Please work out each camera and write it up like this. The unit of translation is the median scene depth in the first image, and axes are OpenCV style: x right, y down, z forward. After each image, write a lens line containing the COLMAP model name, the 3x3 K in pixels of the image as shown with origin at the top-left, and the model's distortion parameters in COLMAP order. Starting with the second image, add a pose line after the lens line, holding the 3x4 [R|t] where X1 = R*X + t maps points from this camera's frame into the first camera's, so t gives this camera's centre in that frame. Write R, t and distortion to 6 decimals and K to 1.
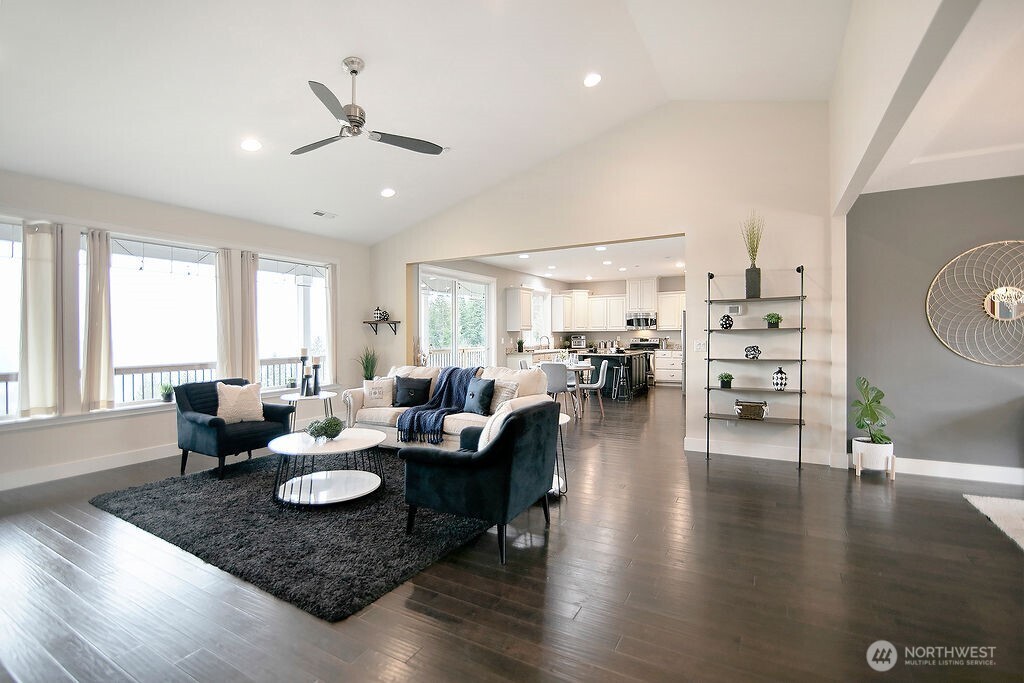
lens RADIAL K [[496.4, 0, 512.0], [0, 496.4, 341.5], [0, 0, 1]] dist [-0.002005, -0.000096]
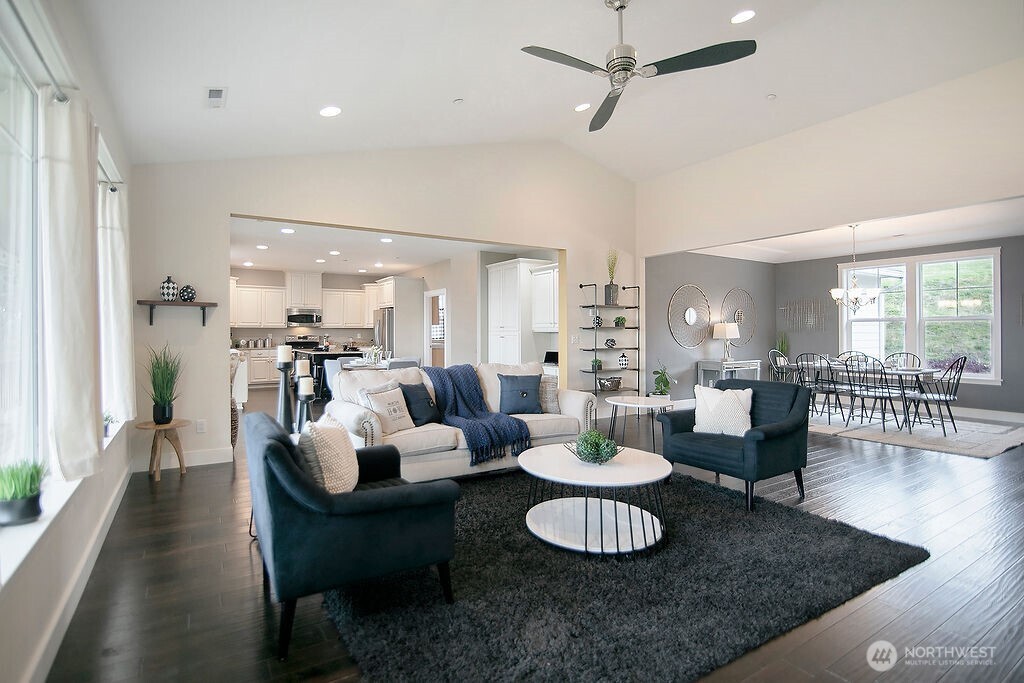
lens RADIAL K [[480.1, 0, 511.6], [0, 480.1, 336.8], [0, 0, 1]] dist [-0.001346, -0.000275]
pose [[0.463588, 0.000356, 0.886051, -0.651297], [0.009922, 0.999935, -0.005593, 0.006549], [-0.885995, 0.011384, 0.463555, 0.464868]]
